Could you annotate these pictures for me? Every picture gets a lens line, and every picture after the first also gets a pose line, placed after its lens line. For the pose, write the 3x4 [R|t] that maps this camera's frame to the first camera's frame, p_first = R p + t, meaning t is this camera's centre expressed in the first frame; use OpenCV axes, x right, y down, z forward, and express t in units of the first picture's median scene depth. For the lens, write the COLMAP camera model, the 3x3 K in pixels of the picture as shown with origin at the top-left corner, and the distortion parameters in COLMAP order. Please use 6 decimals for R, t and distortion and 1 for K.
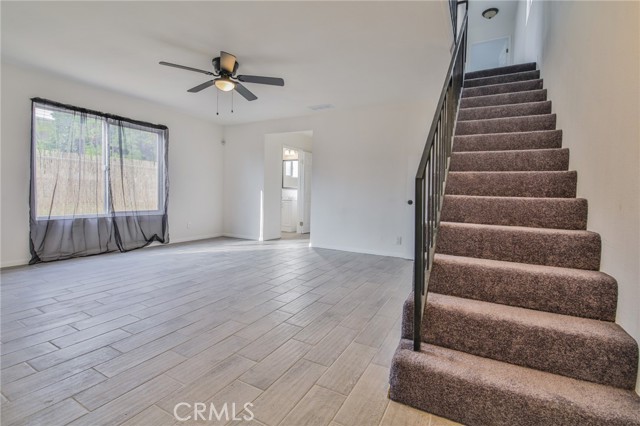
lens RADIAL K [[292.8, 0, 321.3], [0, 292.8, 209.2], [0, 0, 1]] dist [-0.000937, -0.011522]
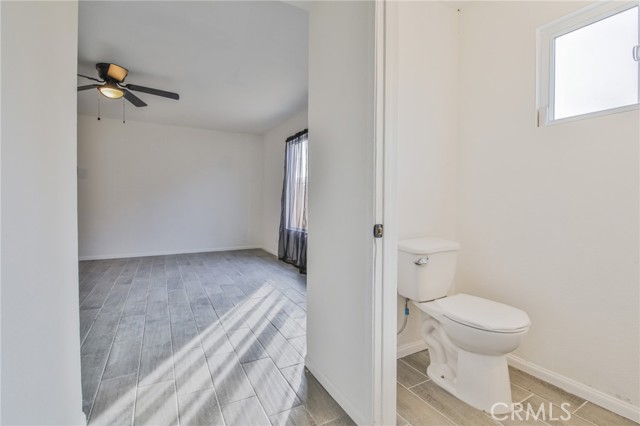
lens RADIAL K [[292.8, 0, 321.3], [0, 292.8, 209.2], [0, 0, 1]] dist [-0.000937, -0.011522]
pose [[-0.551101, -0.010062, -0.834378, 0.059606], [-0.061179, 0.997723, 0.028377, -0.082291], [0.832193, 0.066685, -0.550462, 1.570664]]
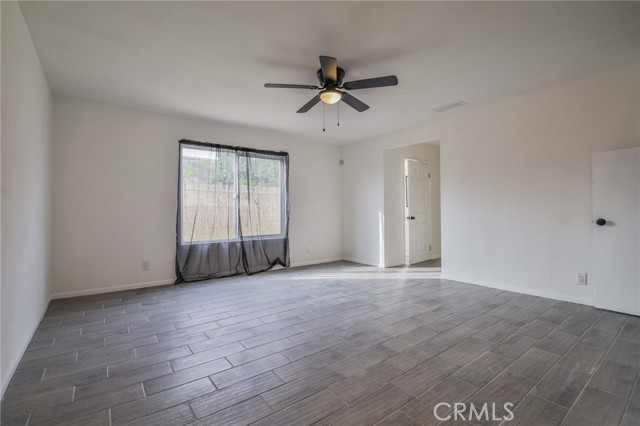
lens RADIAL K [[292.8, 0, 321.3], [0, 292.8, 209.2], [0, 0, 1]] dist [-0.000937, -0.011522]
pose [[0.908543, -0.038197, -0.416042, 0.003818], [0.012203, 0.997813, -0.064962, -0.017481], [0.417614, 0.053944, 0.907022, 0.142406]]
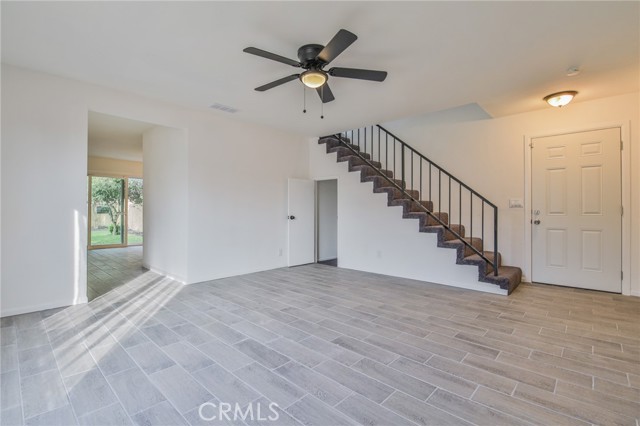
lens RADIAL K [[292.8, 0, 321.3], [0, 292.8, 209.2], [0, 0, 1]] dist [-0.000937, -0.011522]
pose [[0.251871, -0.019768, 0.967559, -0.811208], [0.049443, 0.998749, 0.007535, -0.060653], [-0.966497, 0.045941, 0.252533, 0.591991]]
